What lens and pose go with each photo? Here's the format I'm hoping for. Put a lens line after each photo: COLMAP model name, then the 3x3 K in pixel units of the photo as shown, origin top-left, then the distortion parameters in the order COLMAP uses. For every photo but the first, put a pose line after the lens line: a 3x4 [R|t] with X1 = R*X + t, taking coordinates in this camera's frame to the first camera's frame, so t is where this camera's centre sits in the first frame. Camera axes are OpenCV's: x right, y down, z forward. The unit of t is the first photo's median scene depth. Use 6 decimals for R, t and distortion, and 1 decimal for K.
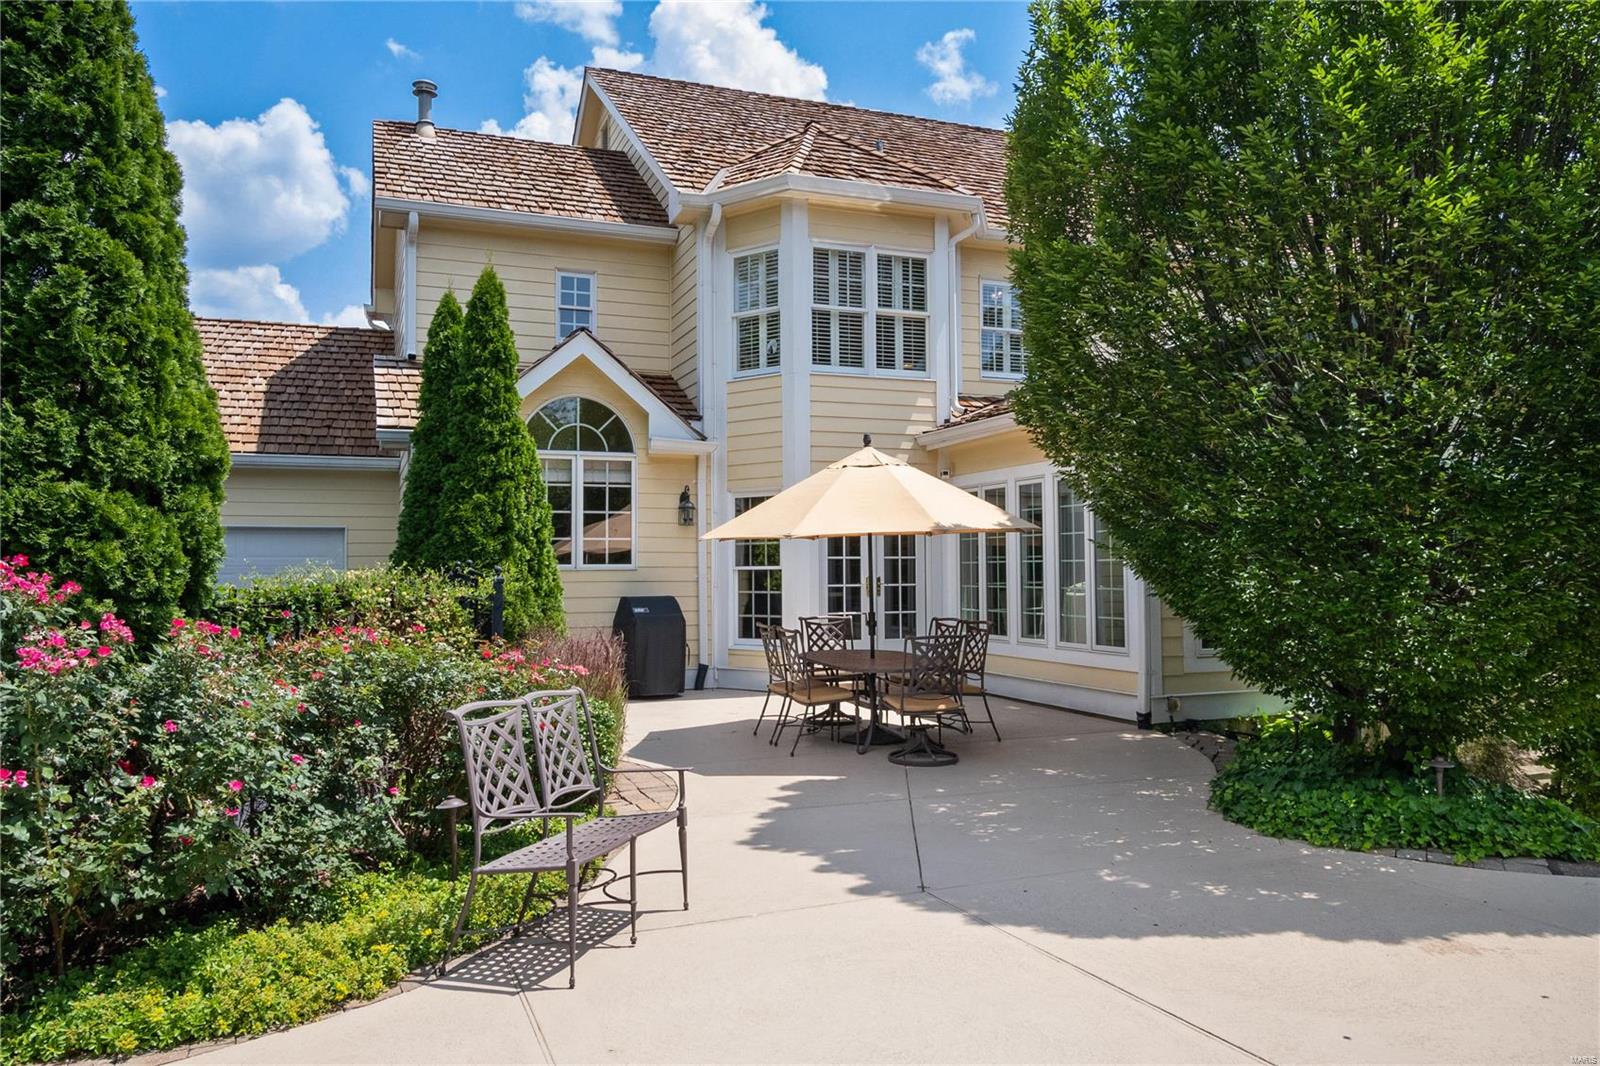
lens RADIAL K [[1122.3, 0, 796.7], [0, 1122.3, 534.5], [0, 0, 1]] dist [0.009809, -0.008428]
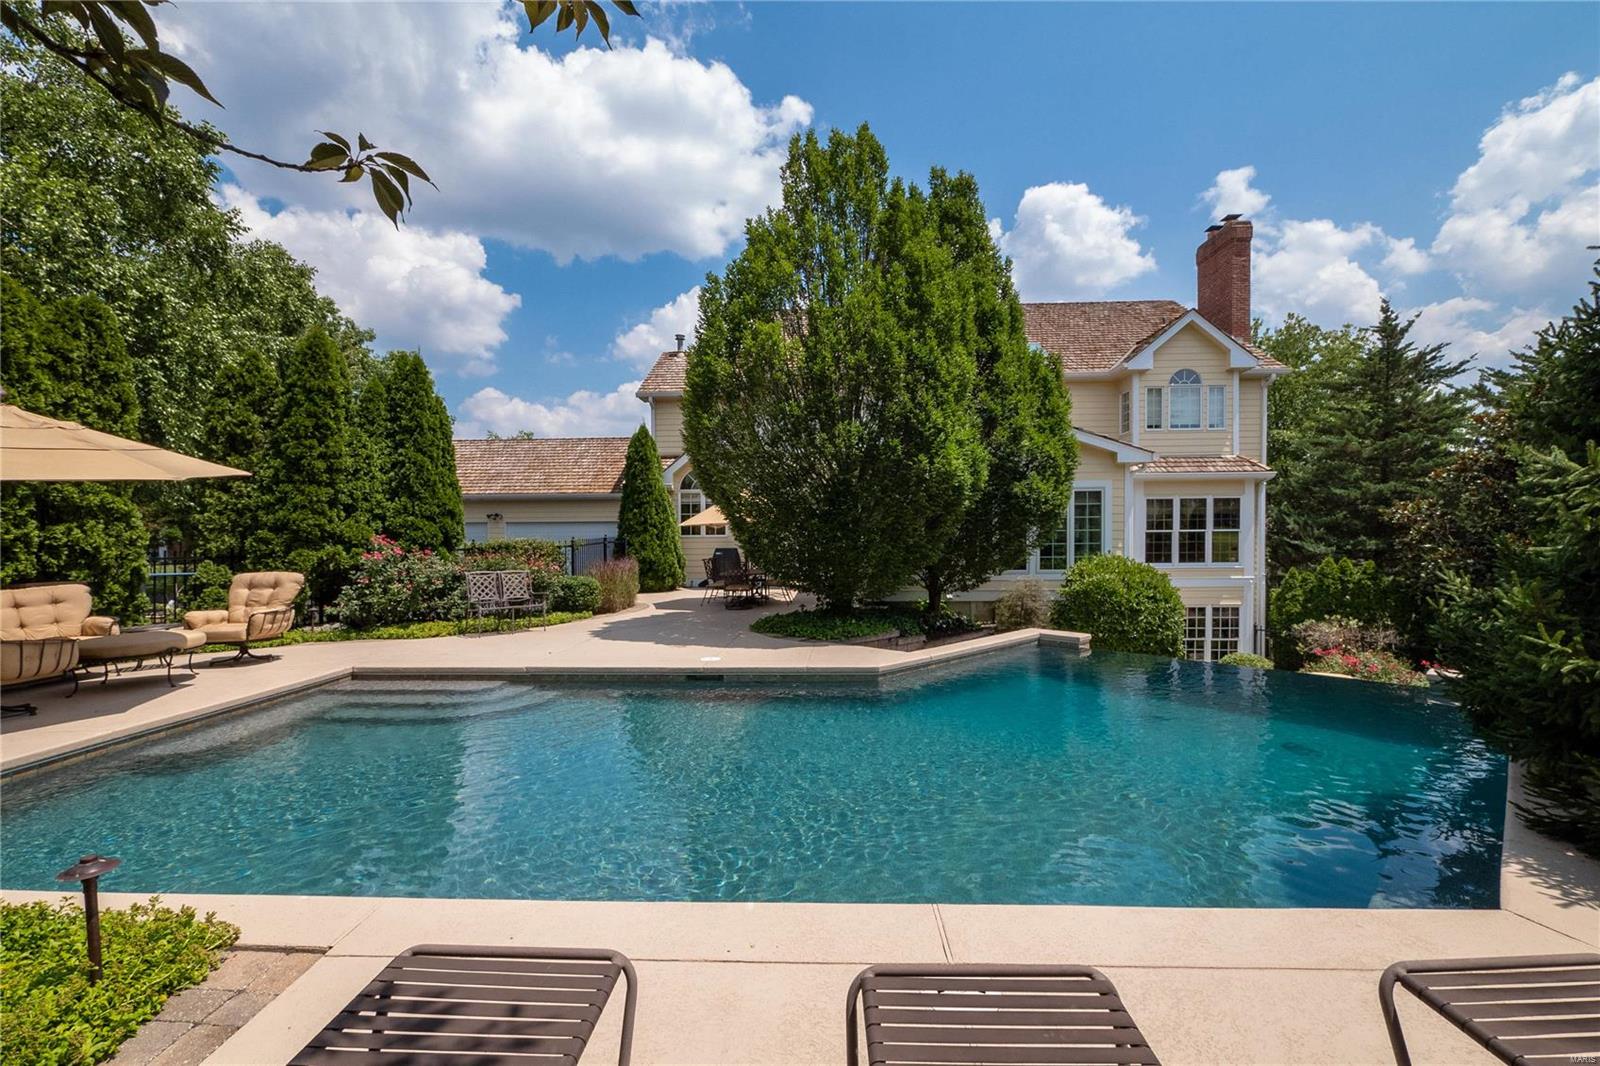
lens RADIAL K [[642.0, 0, 802.1], [0, 642.0, 551.1], [0, 0, 1]] dist [0.002107, 0.000204]
pose [[0.914141, 0.005804, -0.405354, 0.718256], [0.015776, 0.998631, 0.049877, -0.006951], [0.405089, -0.051990, 0.912798, -0.256180]]
